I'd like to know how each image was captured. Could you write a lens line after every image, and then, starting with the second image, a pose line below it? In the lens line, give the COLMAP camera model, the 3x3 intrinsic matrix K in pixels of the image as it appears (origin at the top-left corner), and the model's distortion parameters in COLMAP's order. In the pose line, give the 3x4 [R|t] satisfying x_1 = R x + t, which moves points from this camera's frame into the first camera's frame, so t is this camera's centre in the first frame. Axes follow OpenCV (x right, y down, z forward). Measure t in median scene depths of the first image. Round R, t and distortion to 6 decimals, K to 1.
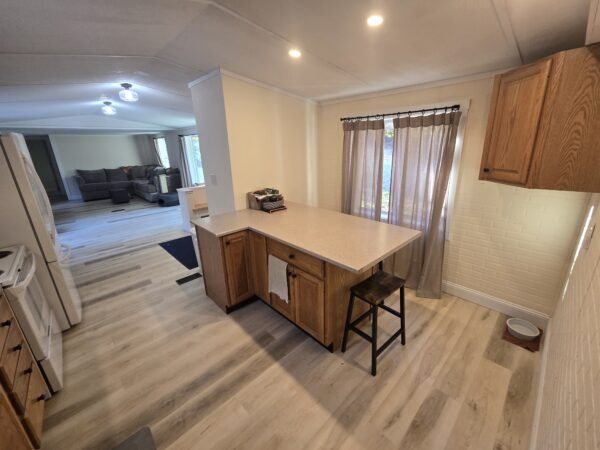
lens RADIAL K [[248.0, 0, 301.7], [0, 248.0, 222.4], [0, 0, 1]] dist [0.001352, -0.000342]
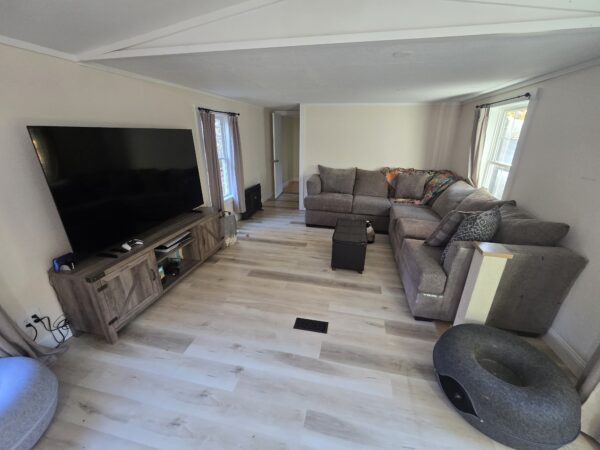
lens RADIAL K [[248.0, 0, 303.1], [0, 248.0, 222.5], [0, 0, 1]] dist [0.001352, -0.000342]
pose [[0.556773, 0.316576, -0.767974, -0.419891], [-0.272890, 0.942925, 0.190851, -0.180331], [0.784560, 0.103312, 0.611386, 0.606314]]
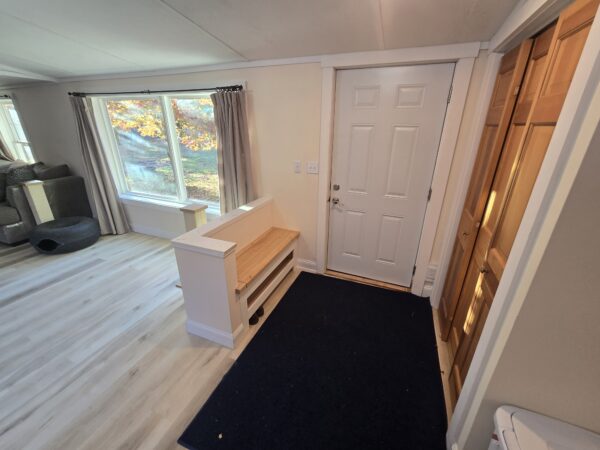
lens RADIAL K [[248.0, 0, 298.7], [0, 248.0, 221.8], [0, 0, 1]] dist [0.001352, -0.000342]
pose [[0.912875, -0.121447, 0.389757, -0.262459], [0.095965, 0.991810, 0.084279, -0.096000], [-0.396800, -0.039533, 0.917053, 0.337212]]
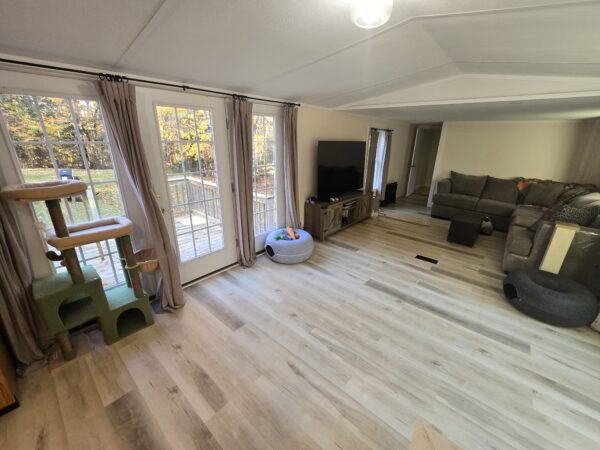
lens RADIAL K [[248.0, 0, 303.8], [0, 248.0, 221.7], [0, 0, 1]] dist [0.001352, -0.000342]
pose [[0.102026, 0.351411, -0.930645, -0.225599], [-0.326698, 0.895474, 0.302315, -0.153568], [0.939606, 0.273196, 0.206167, 0.475886]]
